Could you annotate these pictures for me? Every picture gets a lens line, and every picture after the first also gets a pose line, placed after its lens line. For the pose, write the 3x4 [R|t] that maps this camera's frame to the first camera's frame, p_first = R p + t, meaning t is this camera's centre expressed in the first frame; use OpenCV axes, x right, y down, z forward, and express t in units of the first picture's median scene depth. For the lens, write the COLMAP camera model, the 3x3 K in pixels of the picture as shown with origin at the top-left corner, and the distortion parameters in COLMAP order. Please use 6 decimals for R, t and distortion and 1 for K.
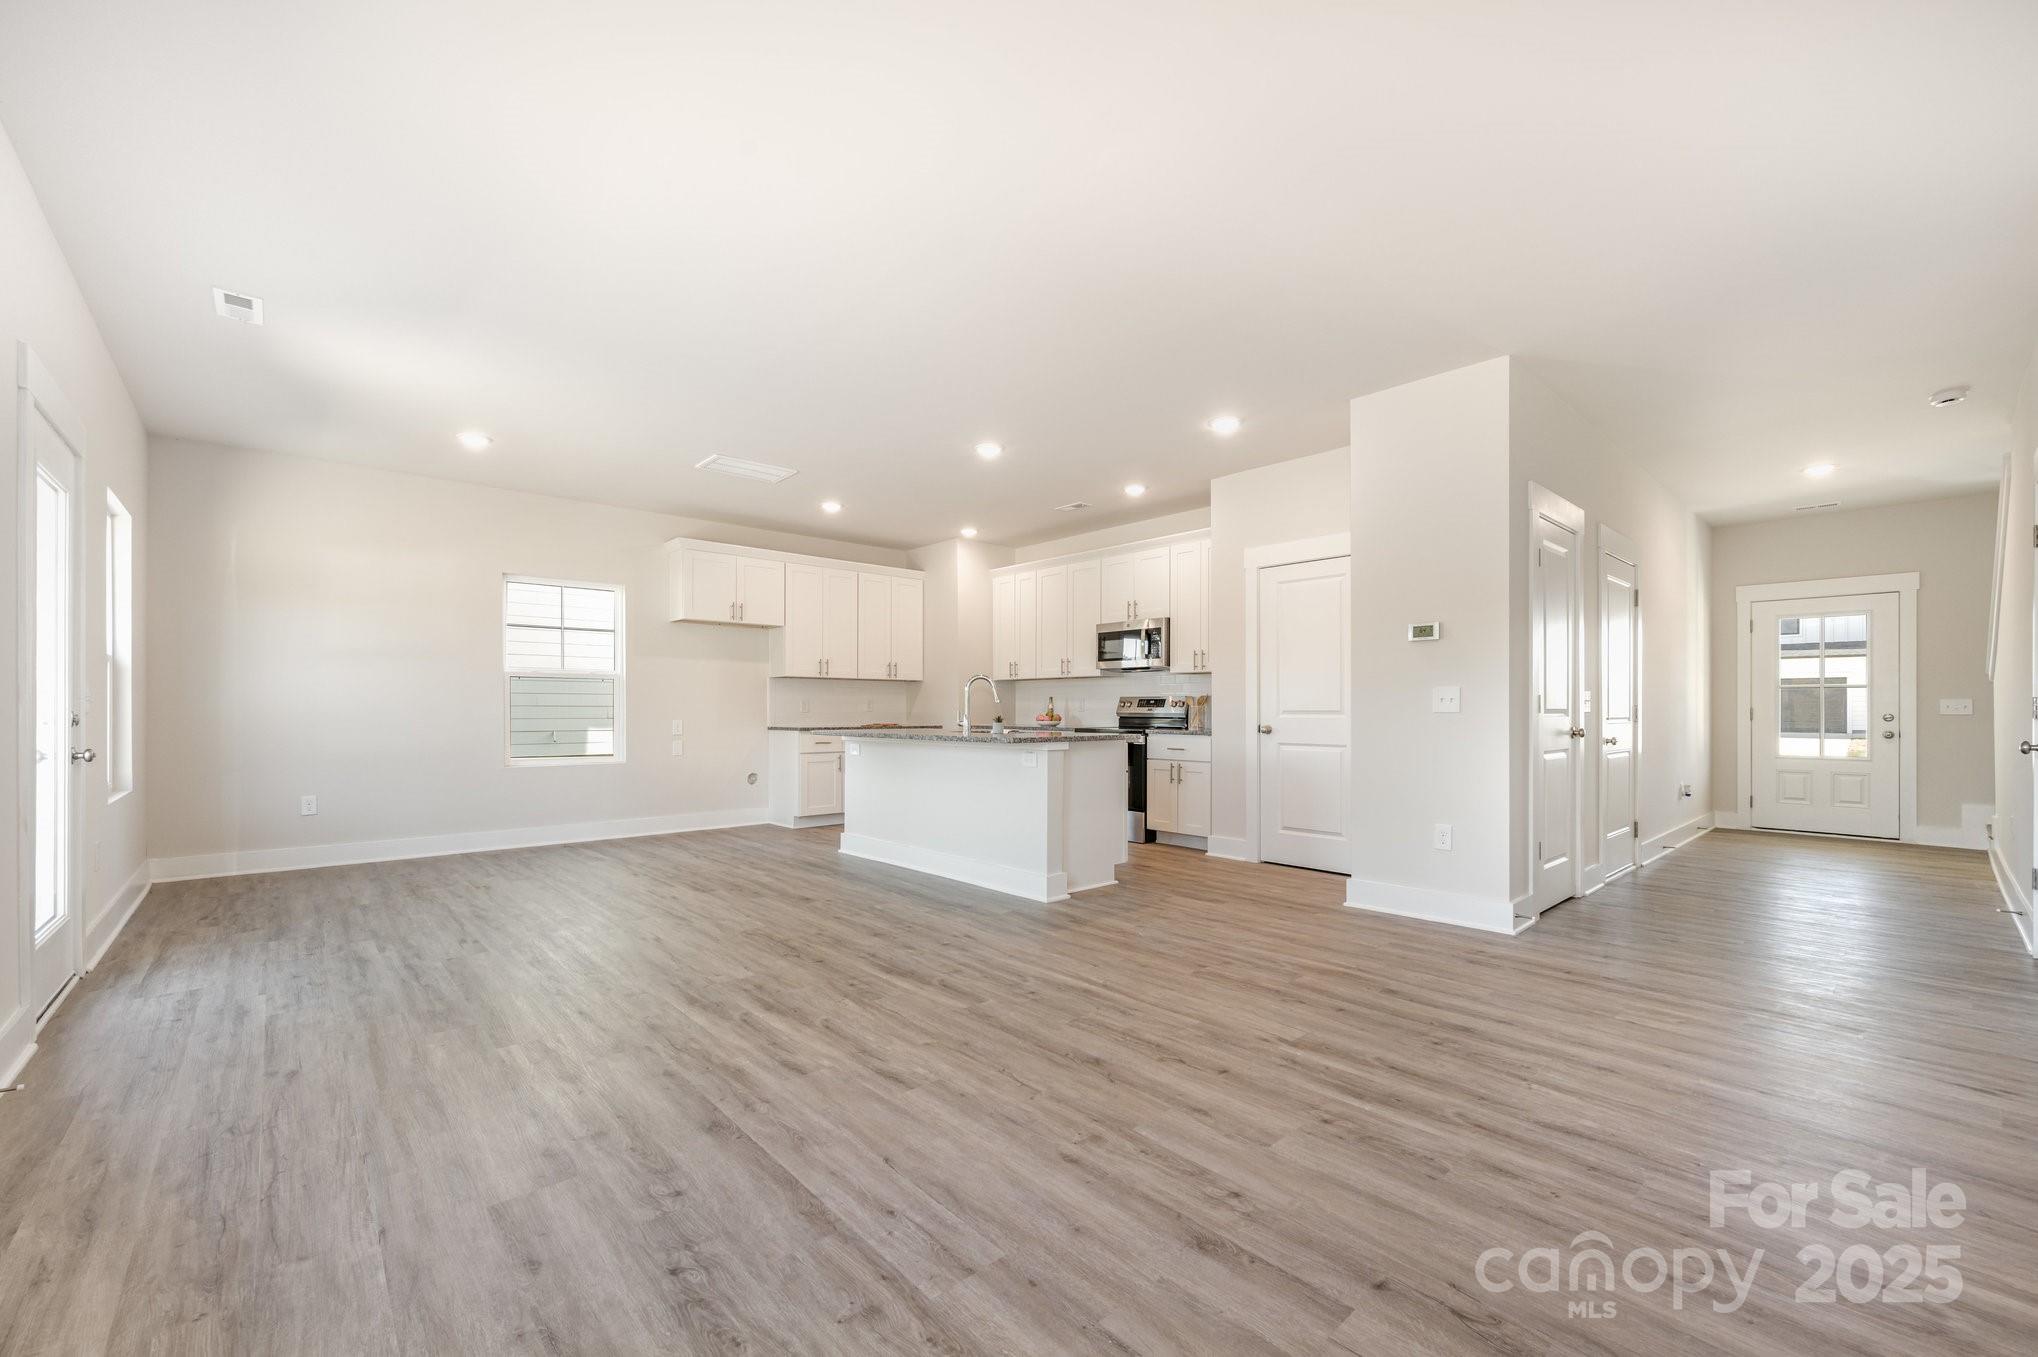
lens RADIAL K [[820.7, 0, 1018.9], [0, 820.7, 685.9], [0, 0, 1]] dist [0.000558, 0.000038]
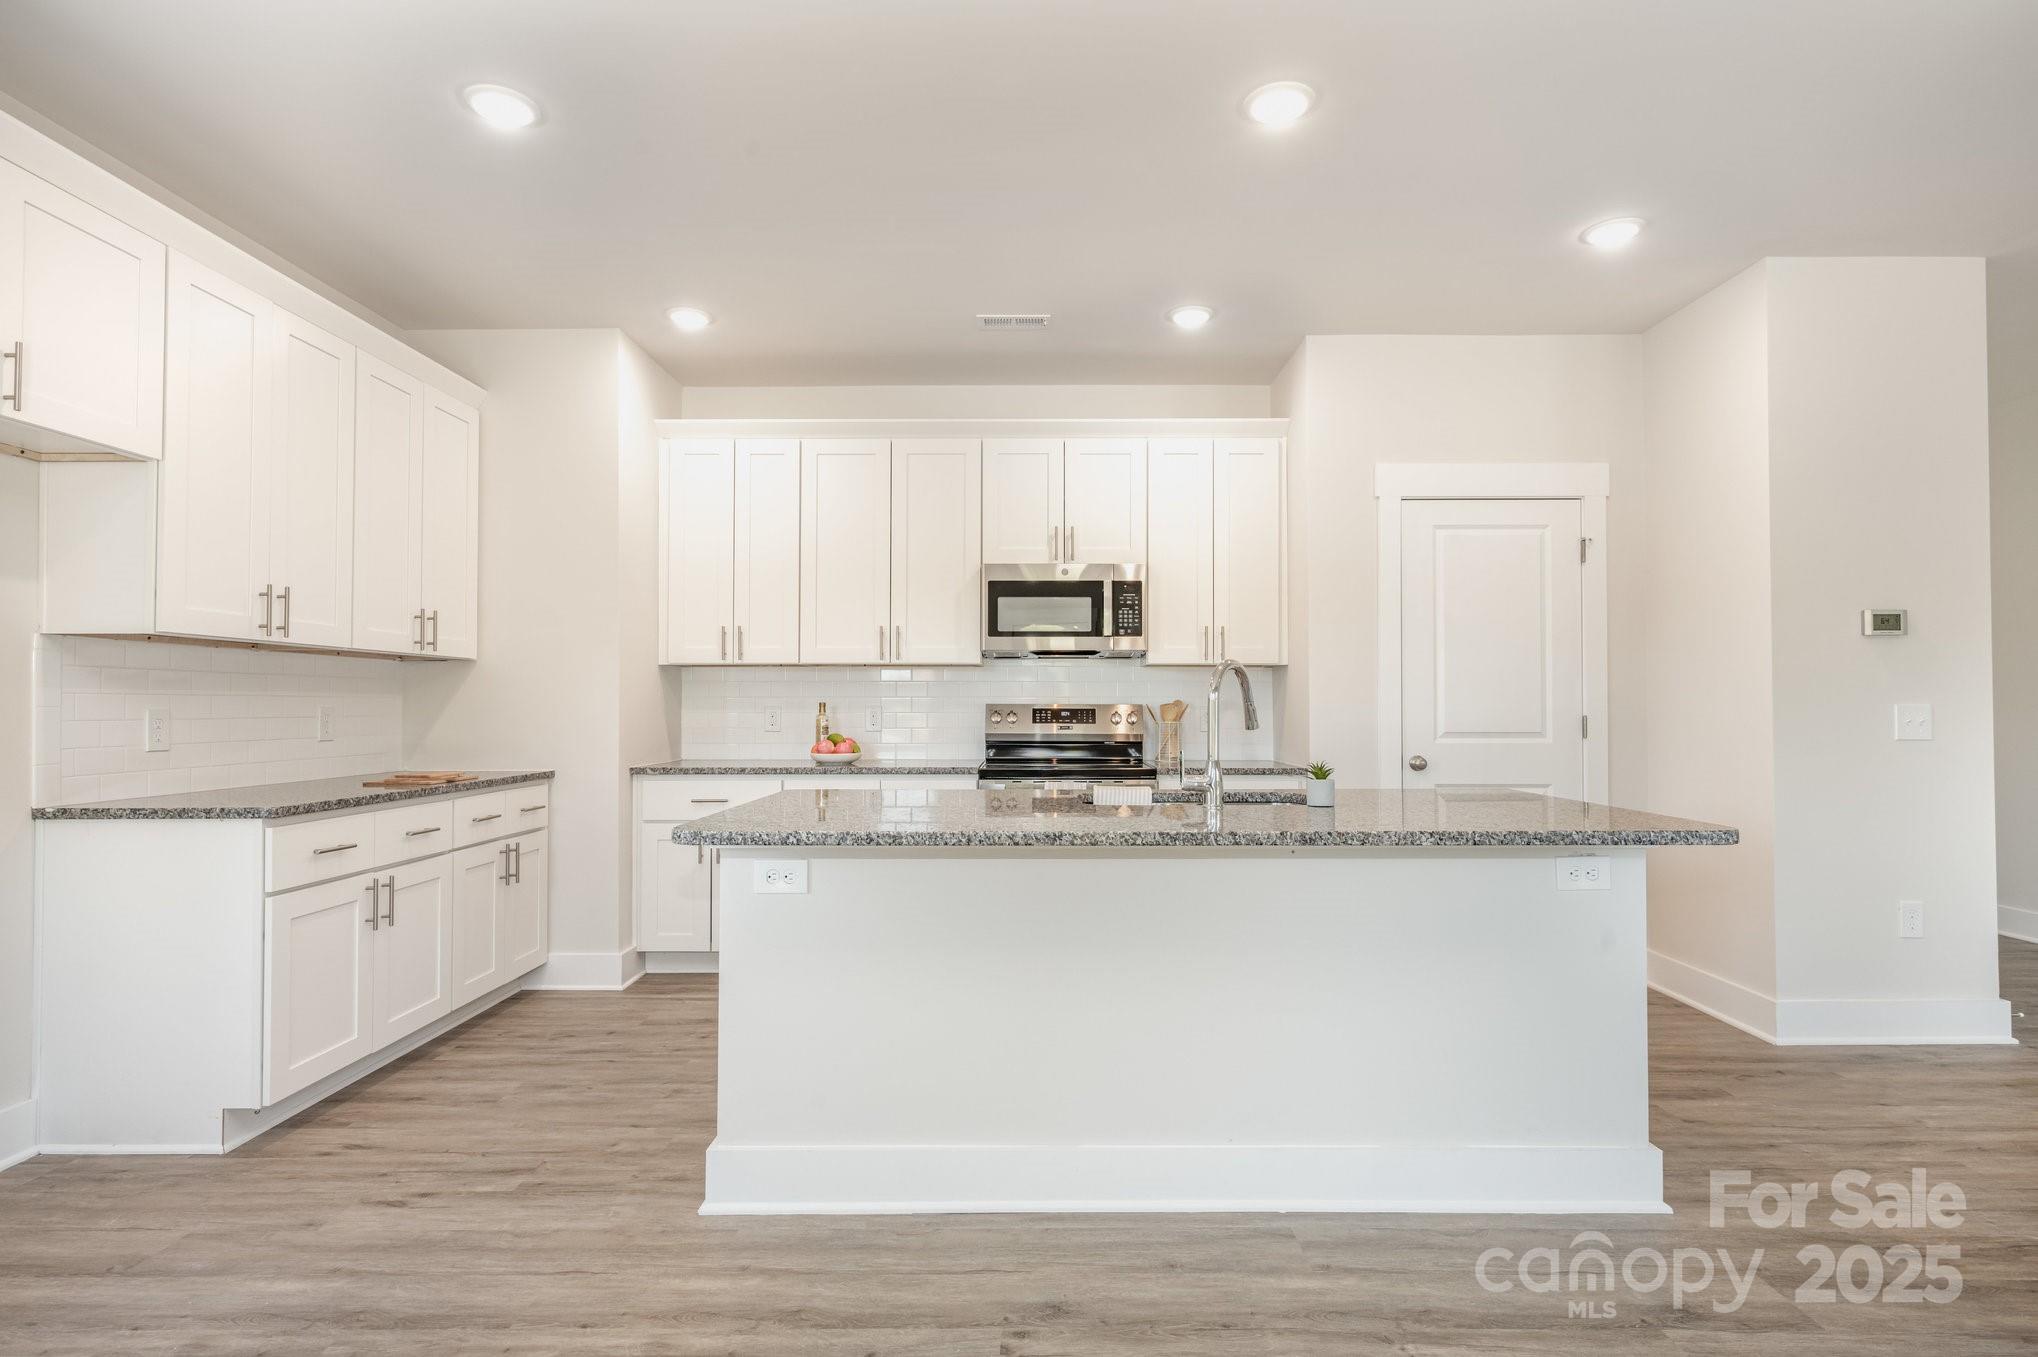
lens RADIAL K [[1016.5, 0, 1019.0], [0, 1016.5, 678.5], [0, 0, 1]] dist [-0.000464, 0.000101]
pose [[0.680017, 0.017502, 0.732987, -0.363589], [-0.020123, 0.999784, -0.005203, -0.000203], [-0.732920, -0.011212, 0.680223, 0.558733]]
